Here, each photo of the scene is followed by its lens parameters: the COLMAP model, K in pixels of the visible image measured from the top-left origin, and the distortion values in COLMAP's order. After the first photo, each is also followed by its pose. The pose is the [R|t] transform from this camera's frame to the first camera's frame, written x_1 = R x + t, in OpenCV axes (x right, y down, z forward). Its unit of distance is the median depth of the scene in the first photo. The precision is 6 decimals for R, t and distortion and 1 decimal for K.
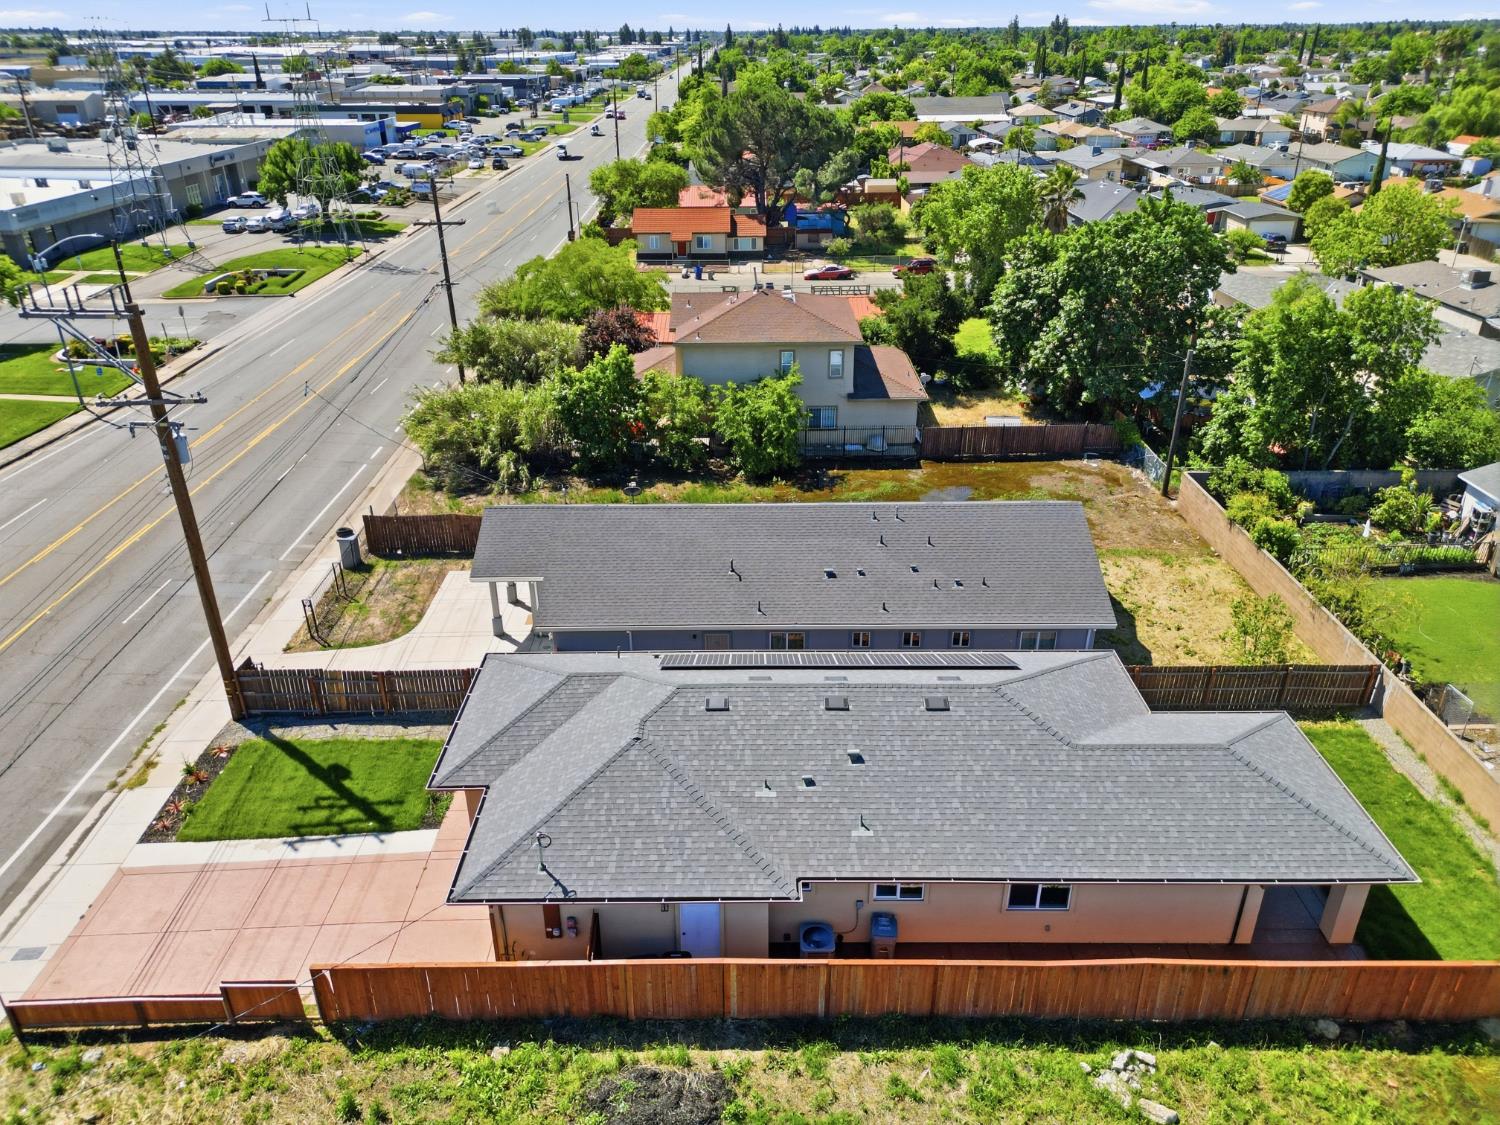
lens RADIAL K [[1045.9, 0, 750.0], [0, 1045.9, 562.5], [0, 0, 1]] dist [0.084732, -0.091871]
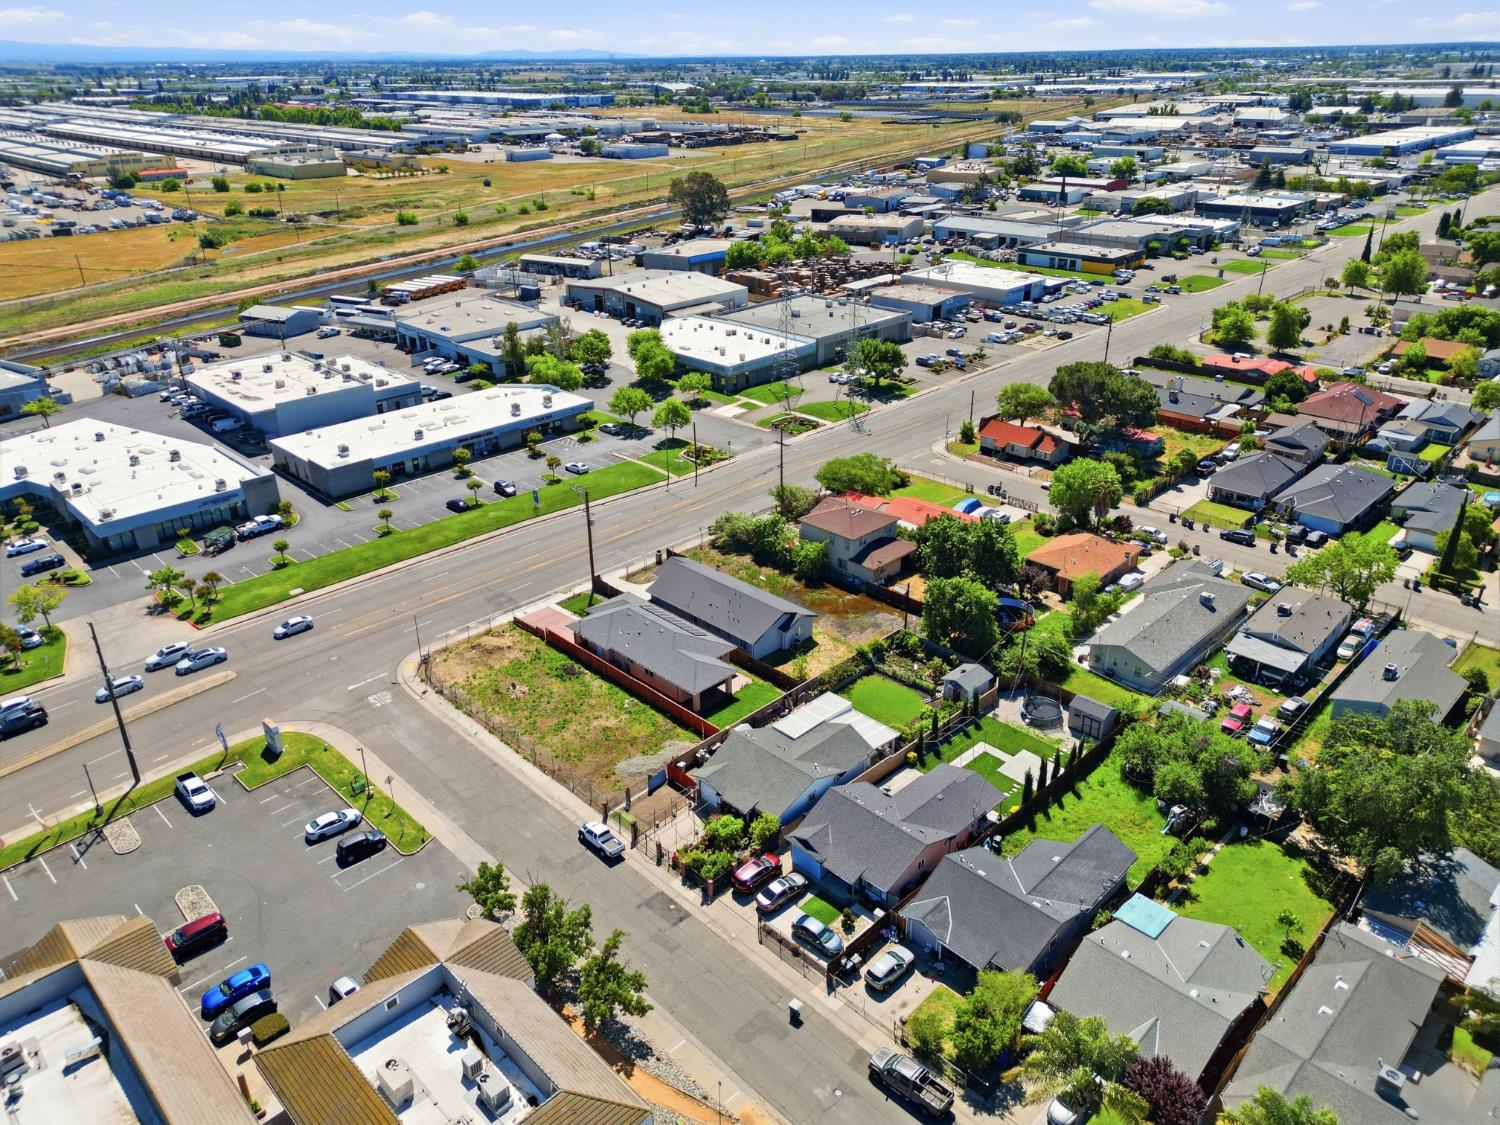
lens RADIAL K [[1045.9, 0, 750.0], [0, 1045.9, 562.5], [0, 0, 1]] dist [0.084732, -0.091871]
pose [[0.710181, 0.300755, -0.636545, 1.498392], [-0.310116, 0.945354, 0.100671, -0.326735], [0.632037, 0.125908, 0.764641, -1.018113]]
